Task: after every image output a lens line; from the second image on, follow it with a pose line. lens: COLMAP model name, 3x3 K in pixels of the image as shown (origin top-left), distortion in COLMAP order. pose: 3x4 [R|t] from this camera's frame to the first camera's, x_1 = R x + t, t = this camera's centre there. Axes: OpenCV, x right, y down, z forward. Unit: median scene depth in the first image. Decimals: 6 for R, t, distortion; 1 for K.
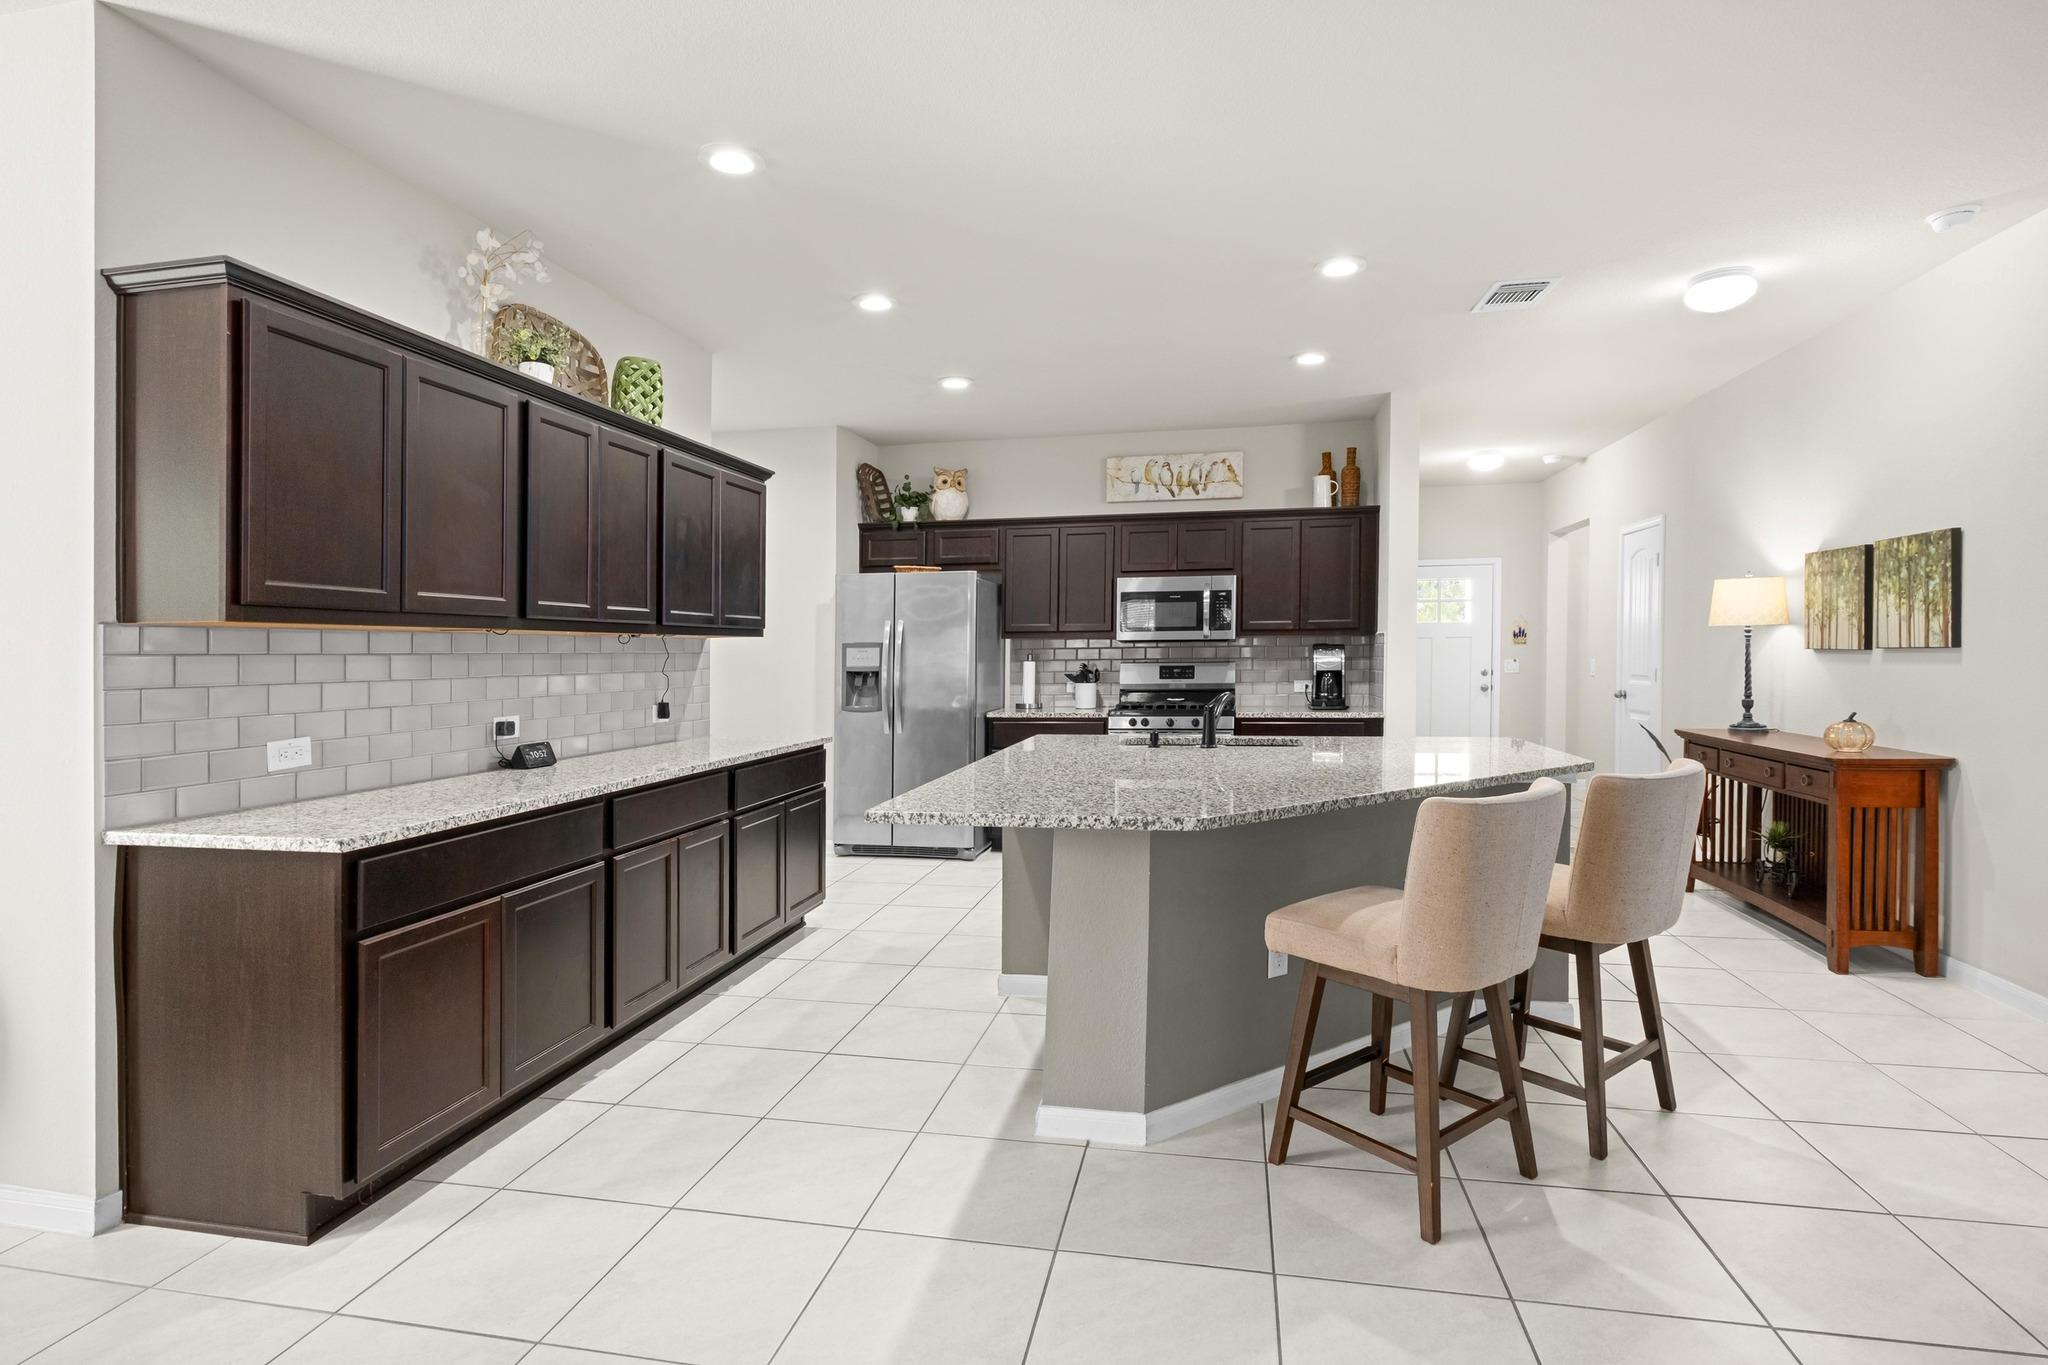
lens RADIAL K [[984.6, 0, 1024.0], [0, 984.6, 682.5], [0, 0, 1]] dist [-0.001910, -0.000314]
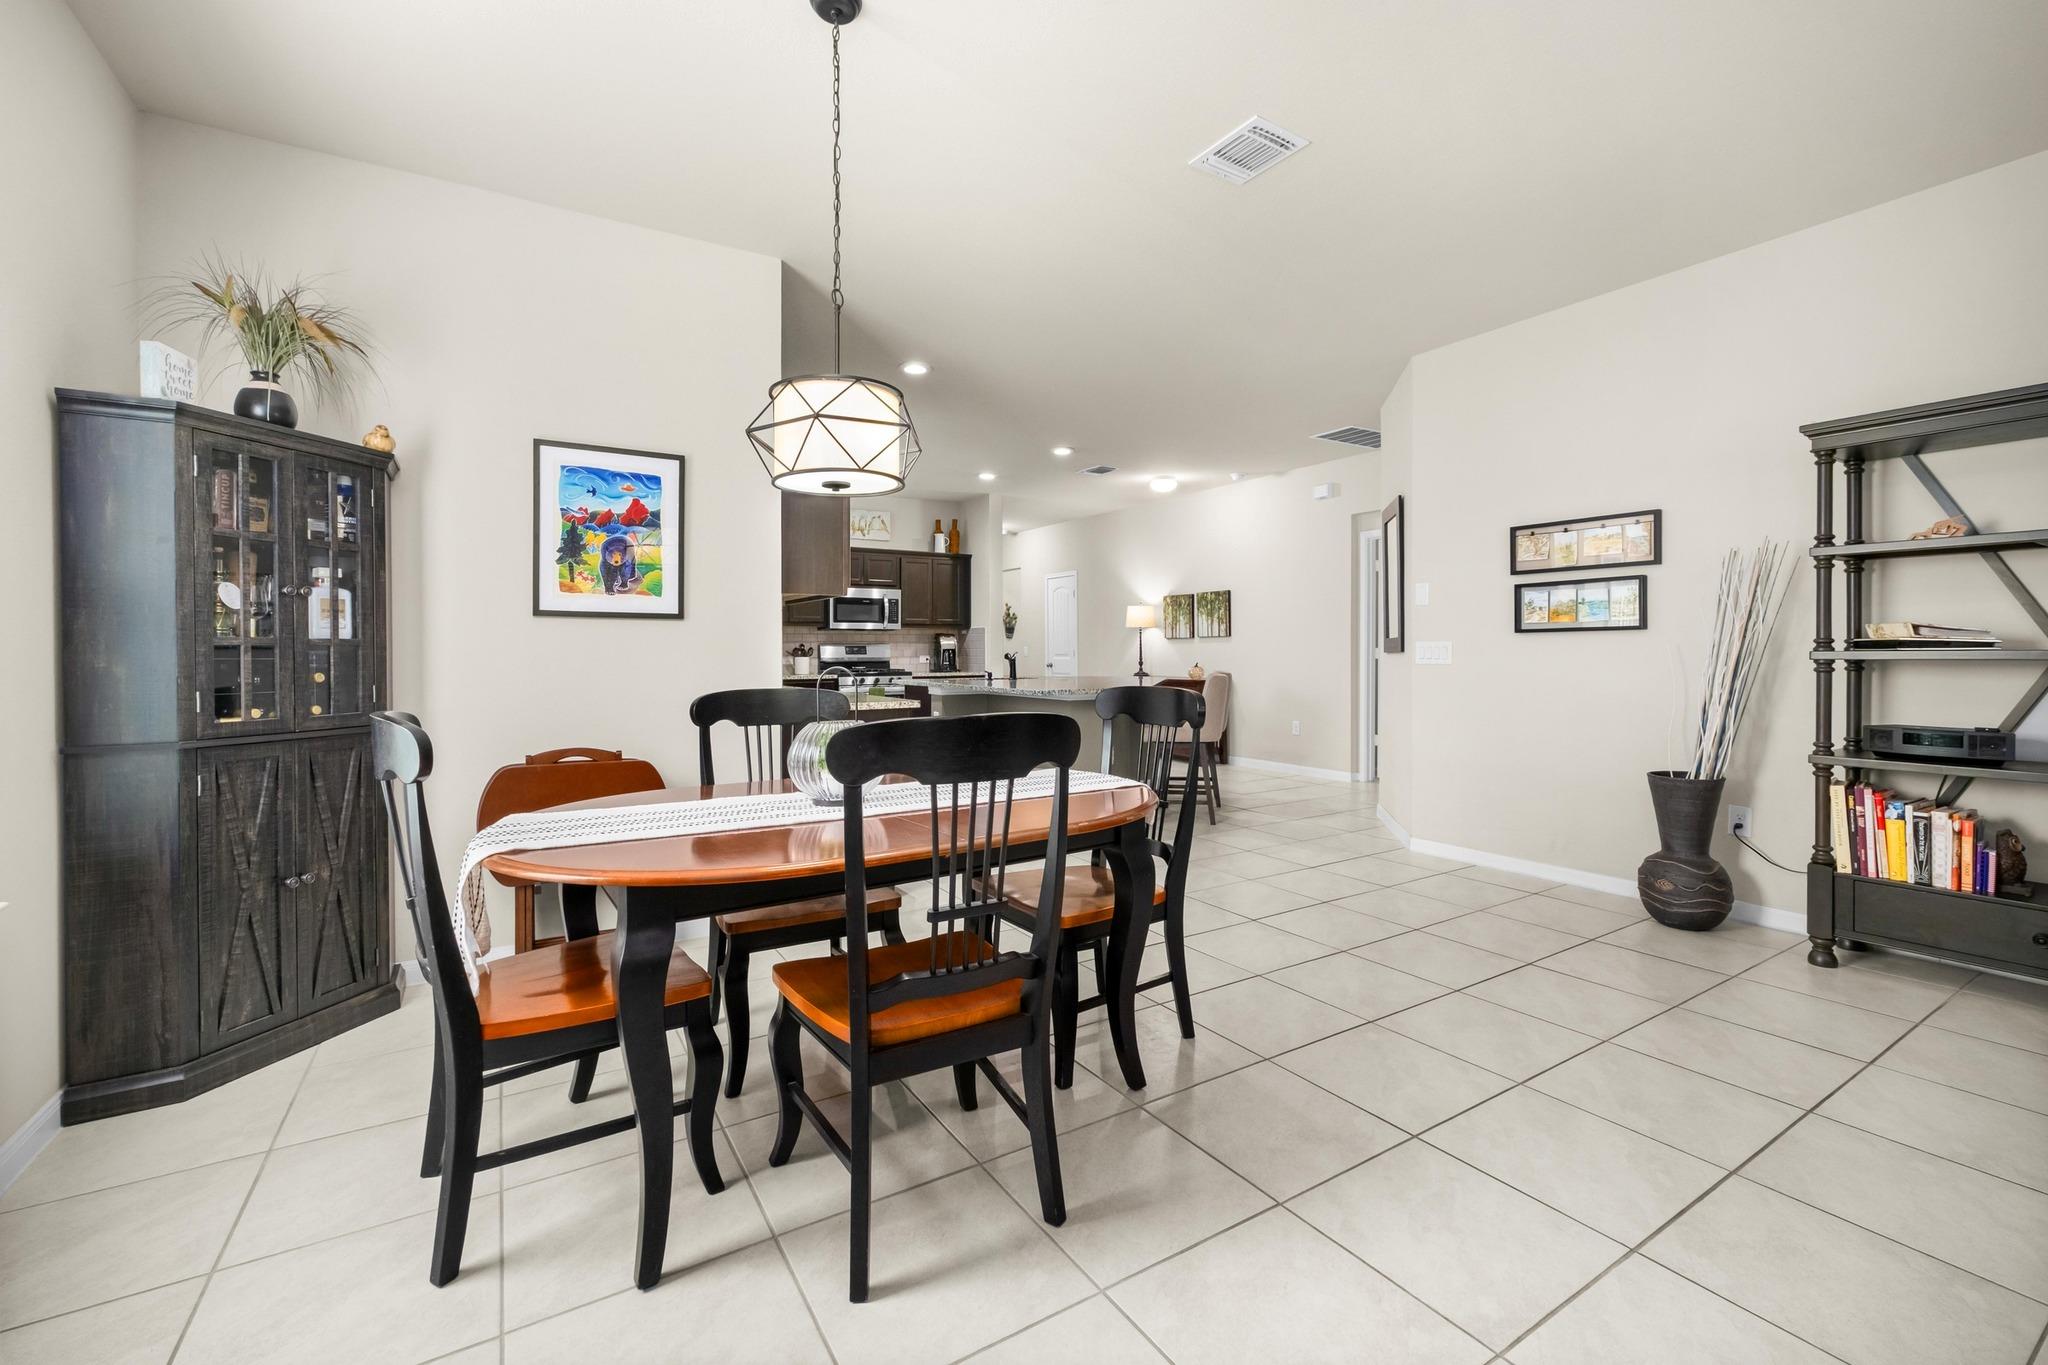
lens RADIAL K [[870.9, 0, 1029.0], [0, 870.9, 665.0], [0, 0, 1]] dist [-0.003973, 0.000154]
pose [[0.718760, -0.004596, 0.695243, -0.836093], [0.018393, 0.999754, -0.012406, 0.048184], [-0.695015, 0.021705, 0.718668, -0.233203]]
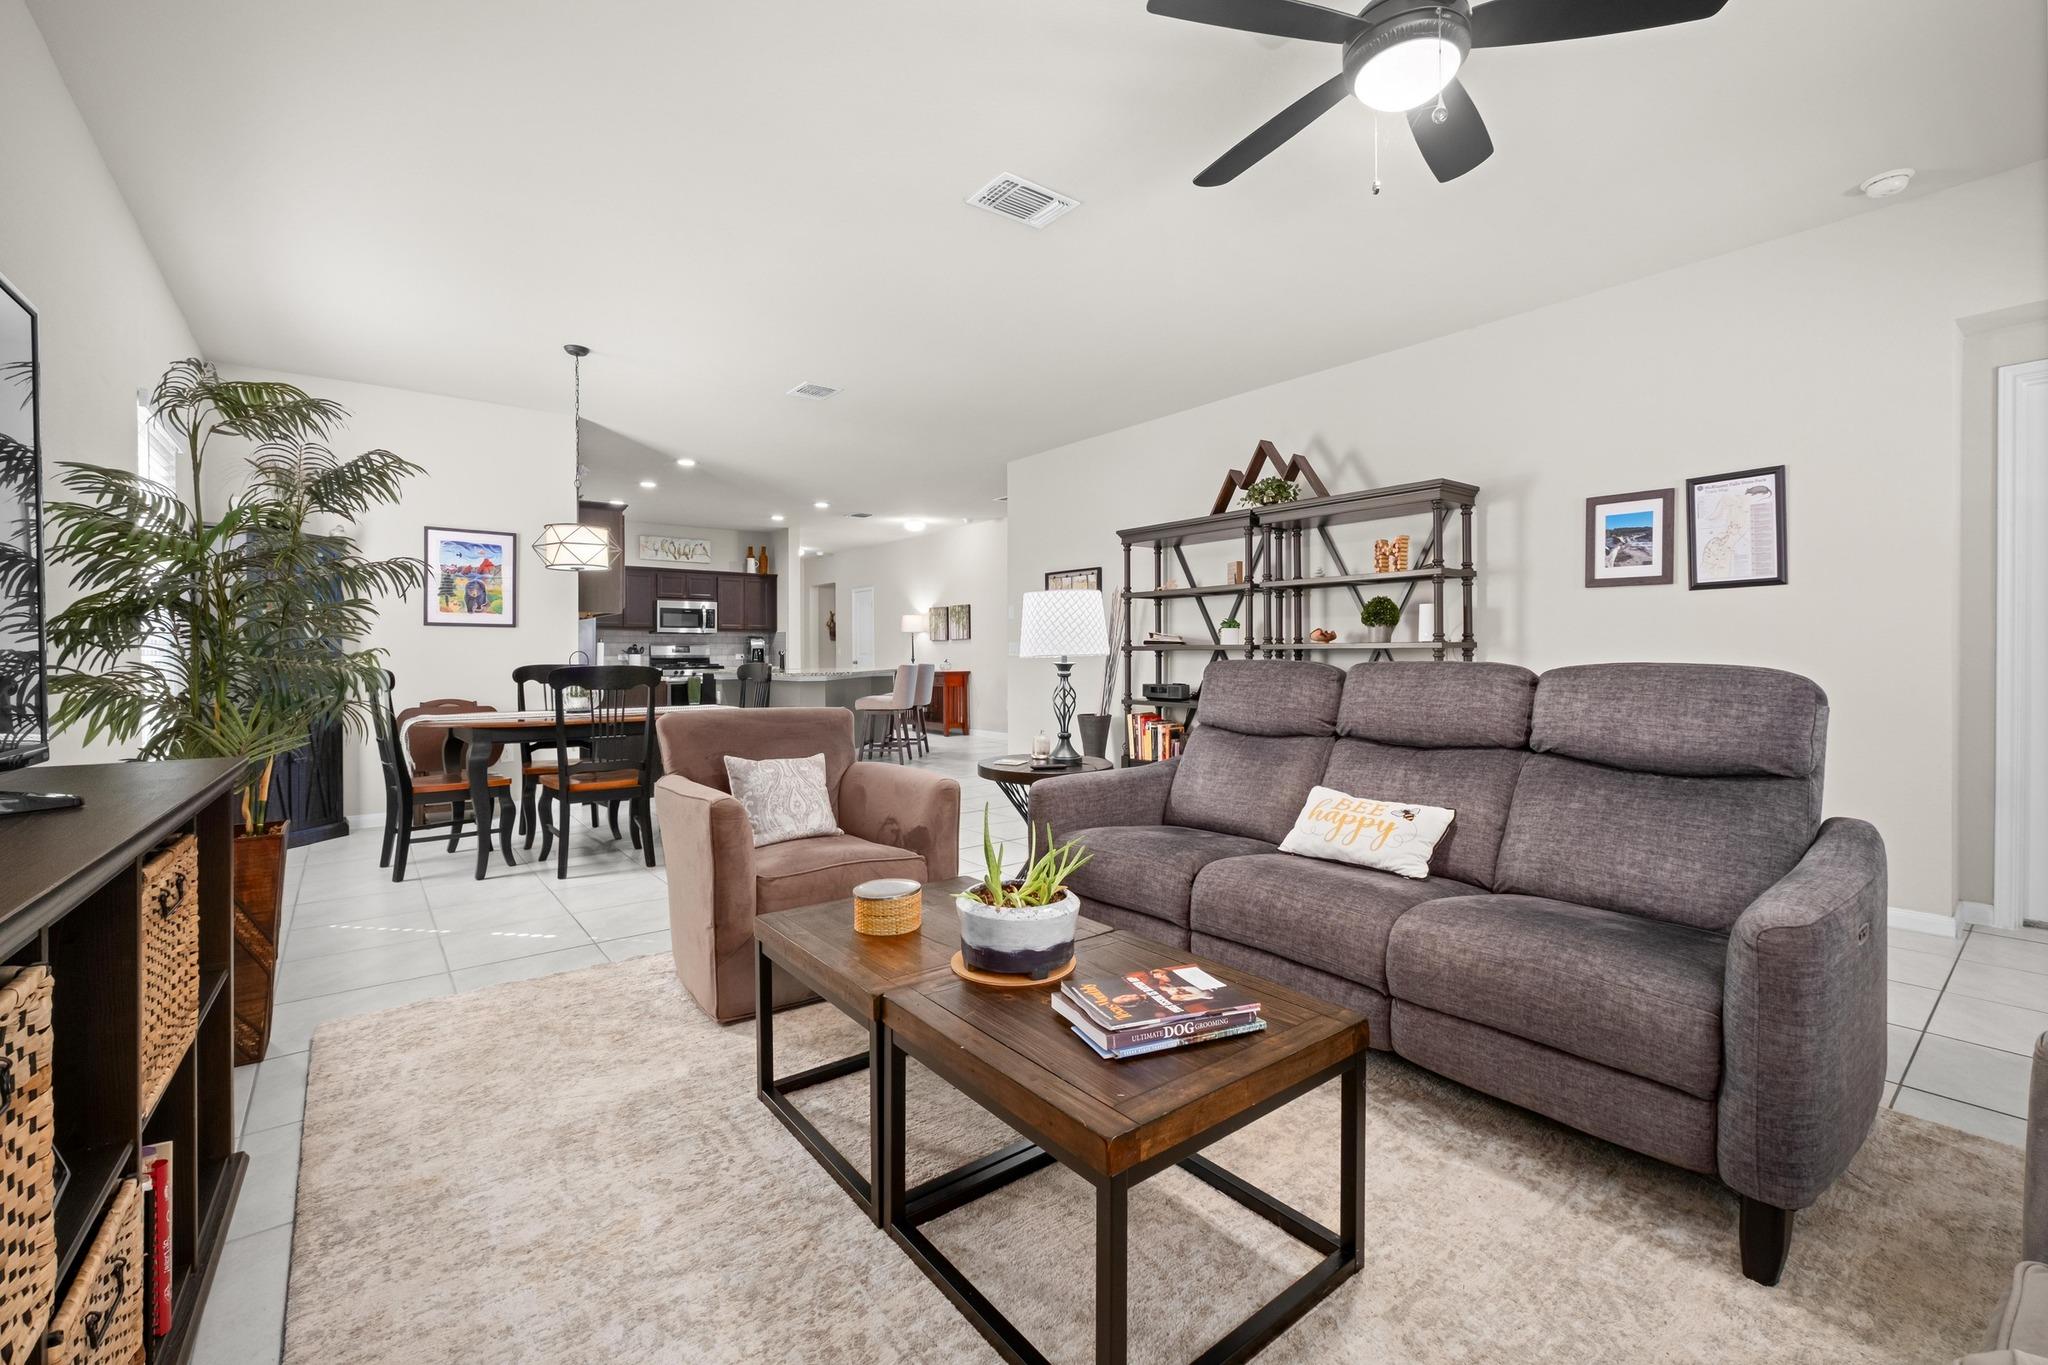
lens RADIAL K [[873.3, 0, 1011.0], [0, 873.3, 665.2], [0, 0, 1]] dist [0.019304, 0.000000]
pose [[0.650873, -0.002536, 0.759183, -1.041248], [0.020580, 0.999686, -0.014304, 0.084186], [-0.758908, 0.024934, 0.650720, -0.893776]]
